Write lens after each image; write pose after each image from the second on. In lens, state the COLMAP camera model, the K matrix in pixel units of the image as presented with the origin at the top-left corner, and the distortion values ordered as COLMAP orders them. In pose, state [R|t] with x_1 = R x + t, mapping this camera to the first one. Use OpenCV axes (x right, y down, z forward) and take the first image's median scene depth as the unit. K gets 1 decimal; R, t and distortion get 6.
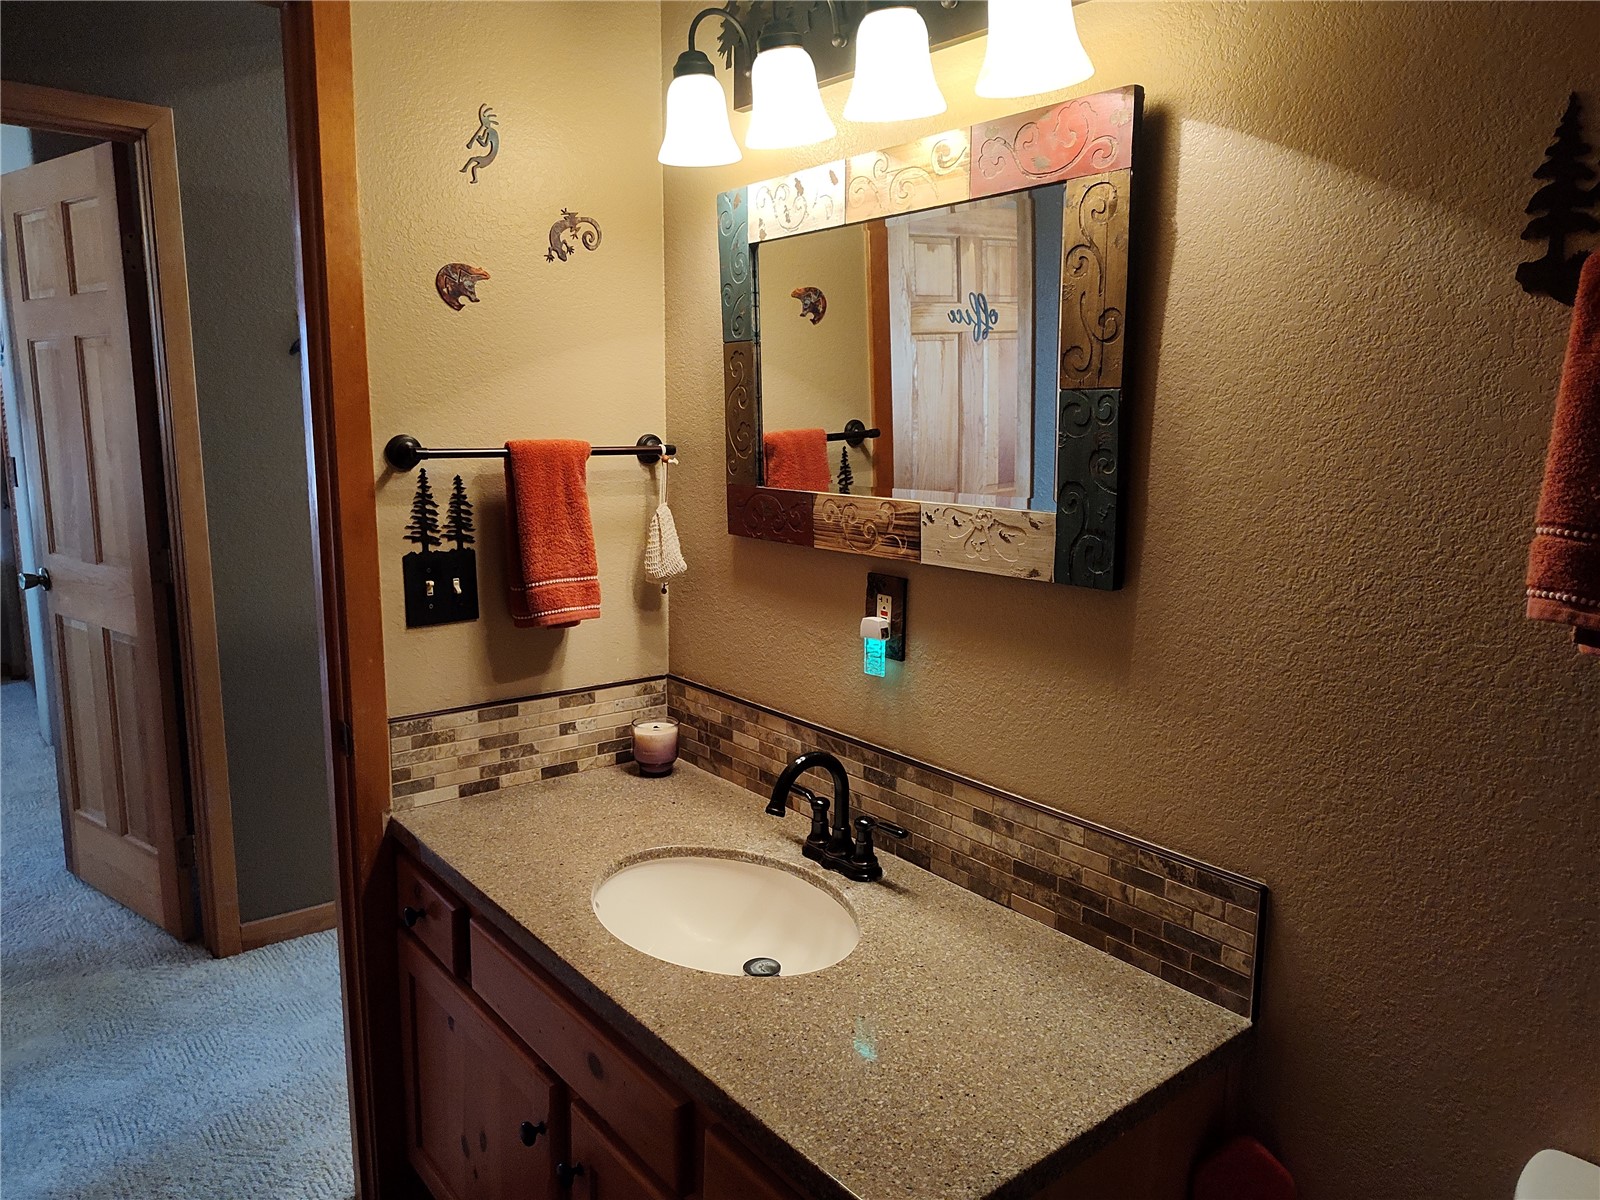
lens RADIAL K [[1069.9, 0, 798.8], [0, 1069.9, 594.6], [0, 0, 1]] dist [0.007976, -0.008033]
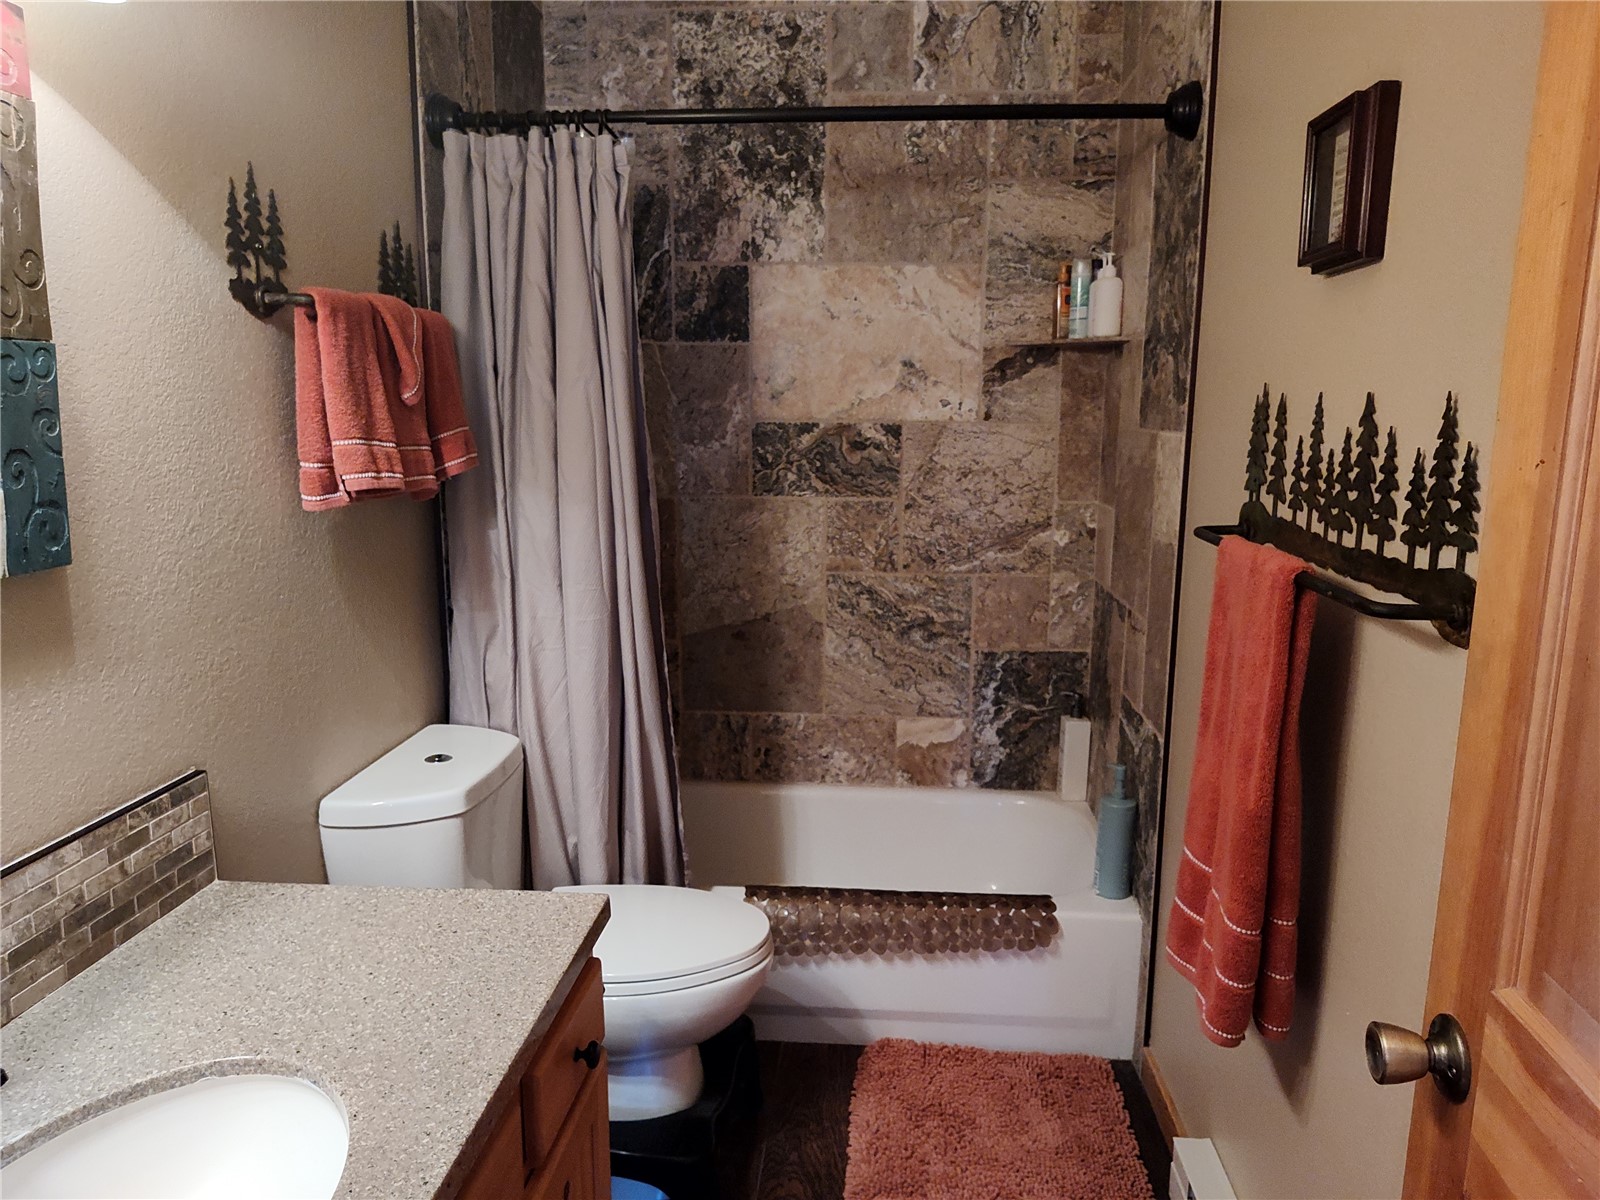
lens RADIAL K [[1069.9, 0, 800.2], [0, 1069.9, 599.0], [0, 0, 1]] dist [0.007976, -0.008033]
pose [[-0.708606, -0.138961, 0.691786, -0.789627], [0.107536, 0.947695, 0.300517, -0.184008], [-0.697362, 0.287340, -0.656599, 1.177133]]
